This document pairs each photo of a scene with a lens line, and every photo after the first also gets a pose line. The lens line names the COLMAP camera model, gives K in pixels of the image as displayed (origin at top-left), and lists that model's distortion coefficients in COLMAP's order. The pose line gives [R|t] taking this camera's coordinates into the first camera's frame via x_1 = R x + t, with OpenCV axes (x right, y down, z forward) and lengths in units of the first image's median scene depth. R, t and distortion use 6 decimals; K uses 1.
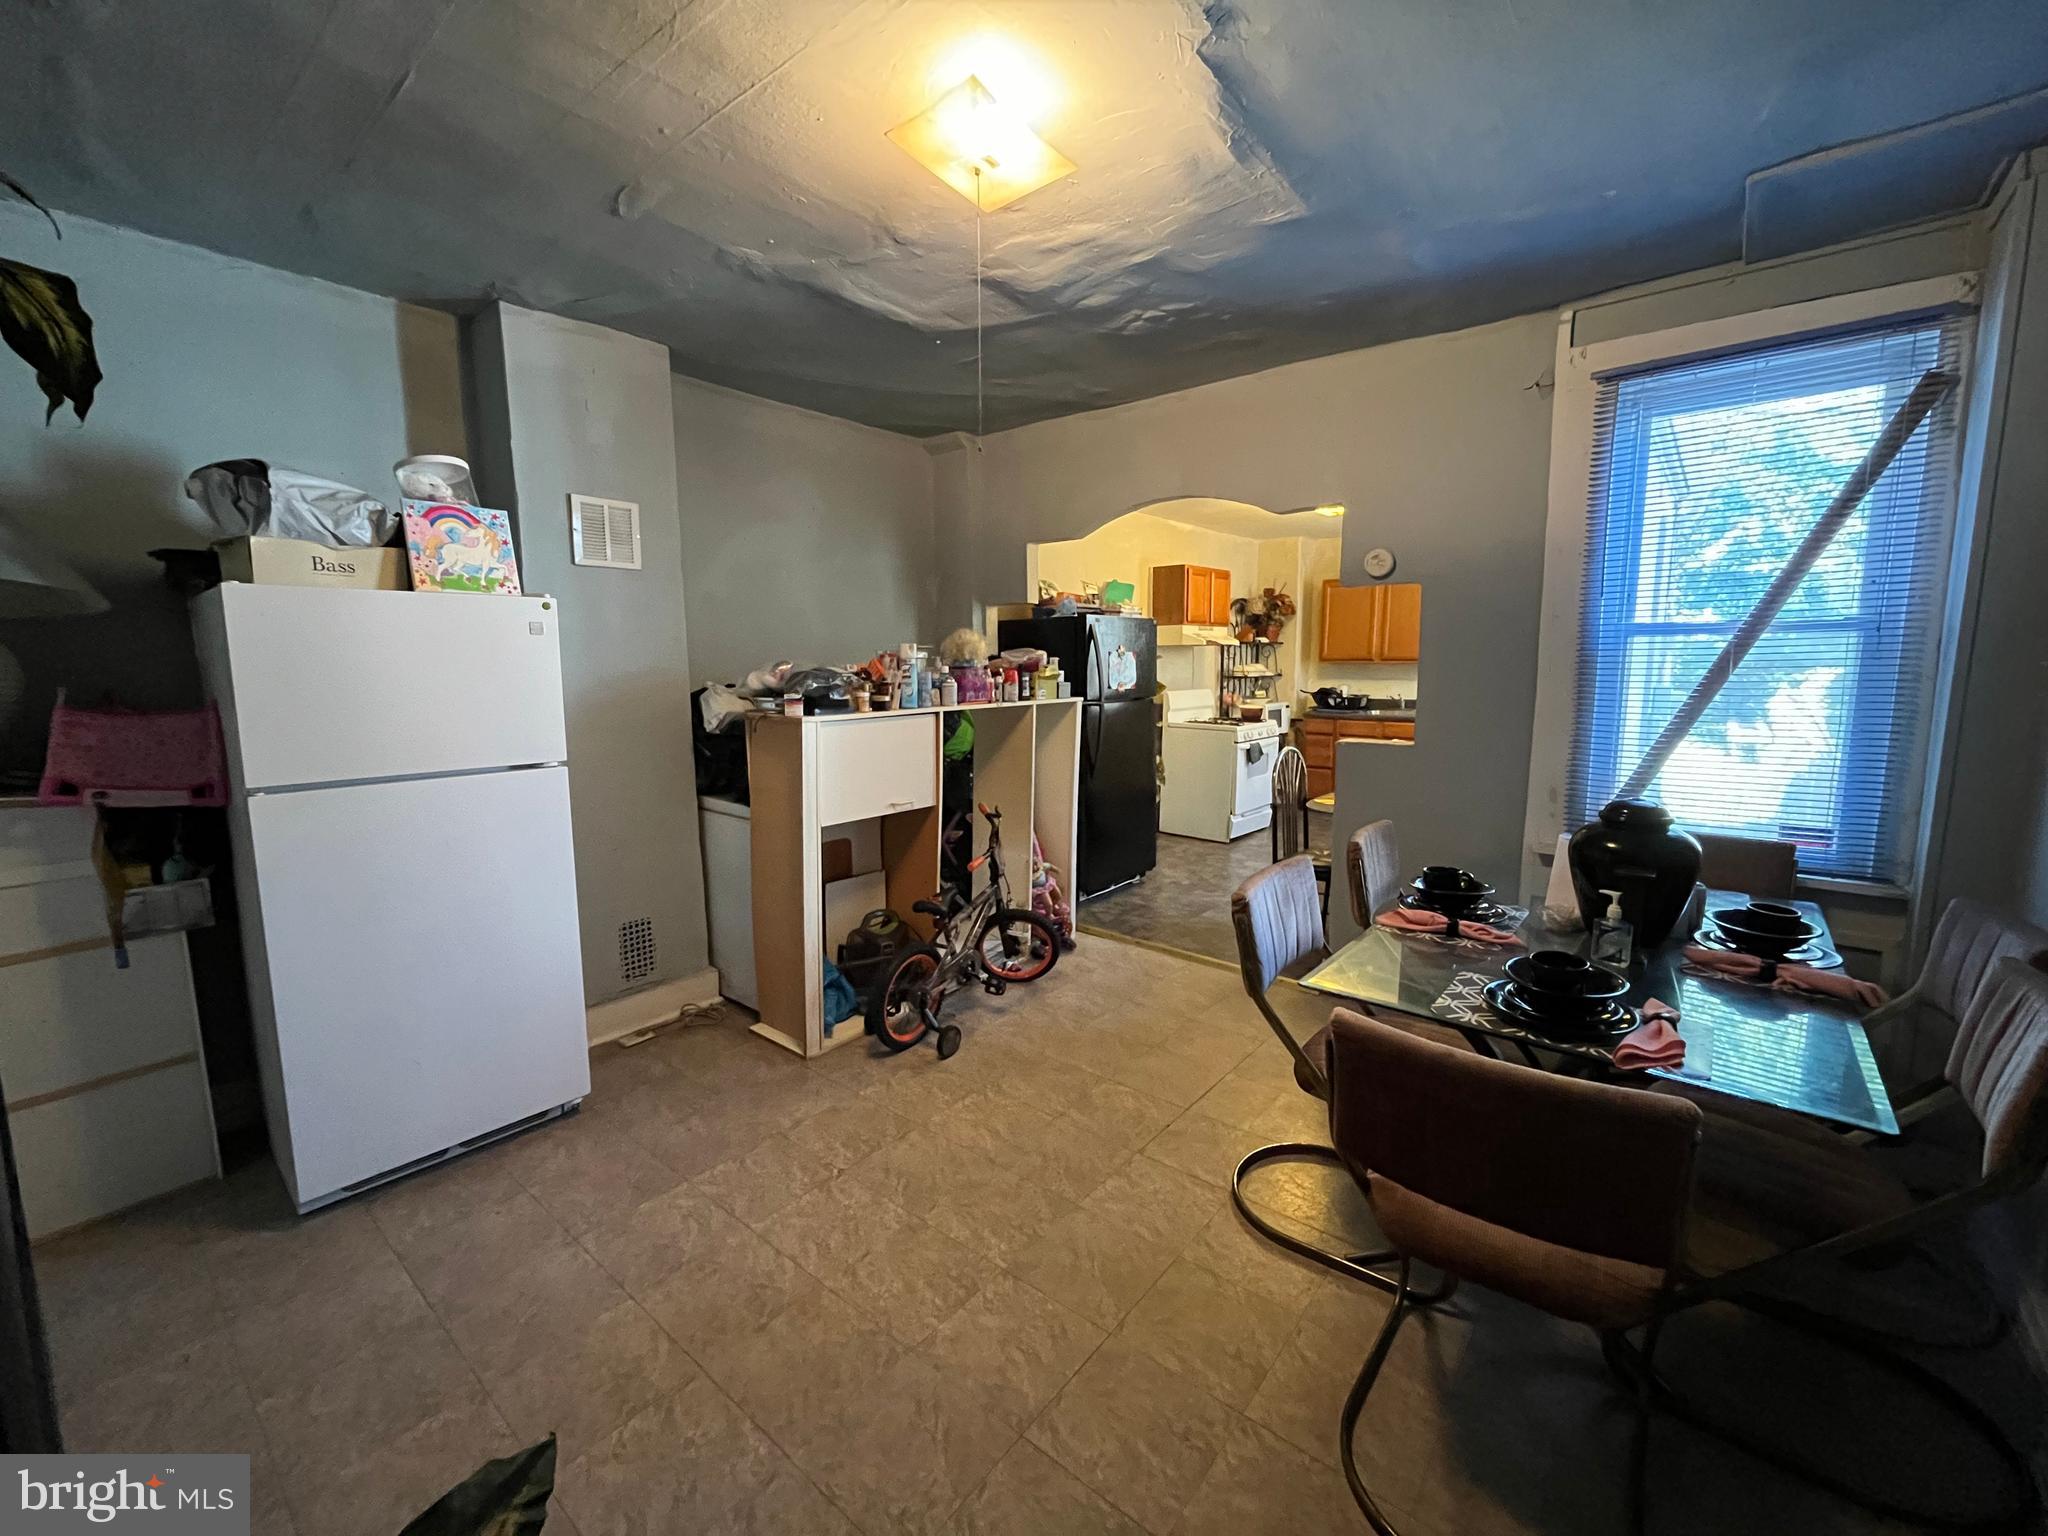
lens RADIAL K [[831.6, 0, 1019.8], [0, 831.6, 768.1], [0, 0, 1]] dist [-0.001673, -0.000005]
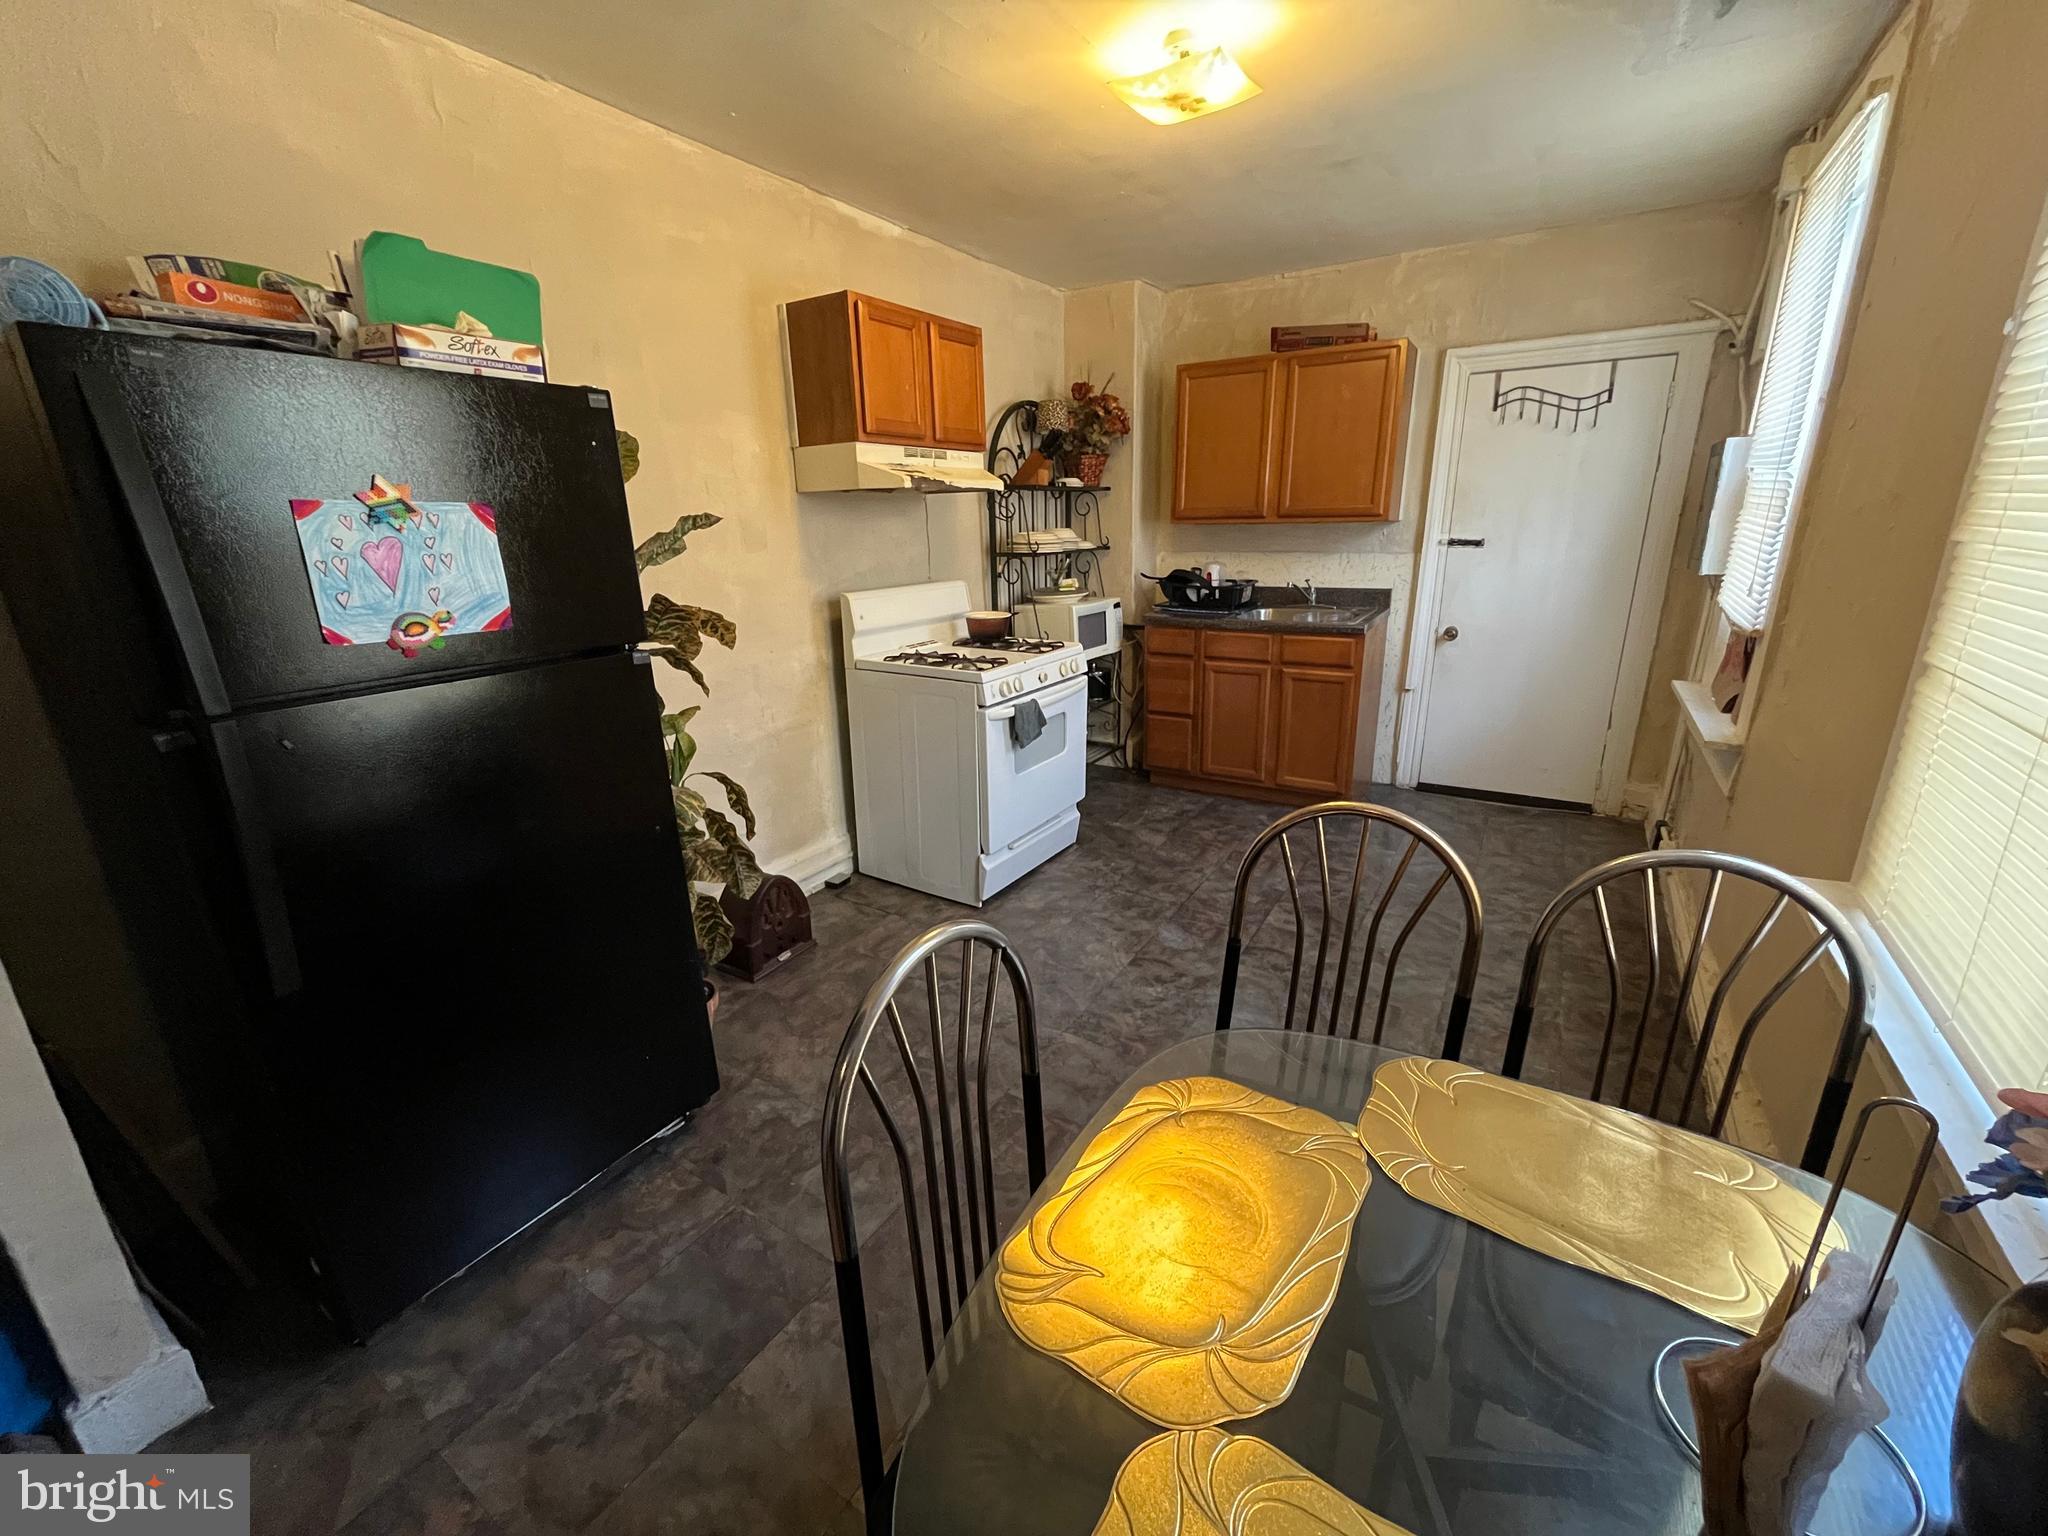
lens RADIAL K [[831.6, 0, 1030.8], [0, 831.6, 769.9], [0, 0, 1]] dist [-0.001673, -0.000005]
pose [[0.989583, -0.056527, 0.132400, 0.187617], [0.034571, 0.986085, 0.162609, -0.058884], [-0.139749, -0.156338, 0.977767, 0.451174]]
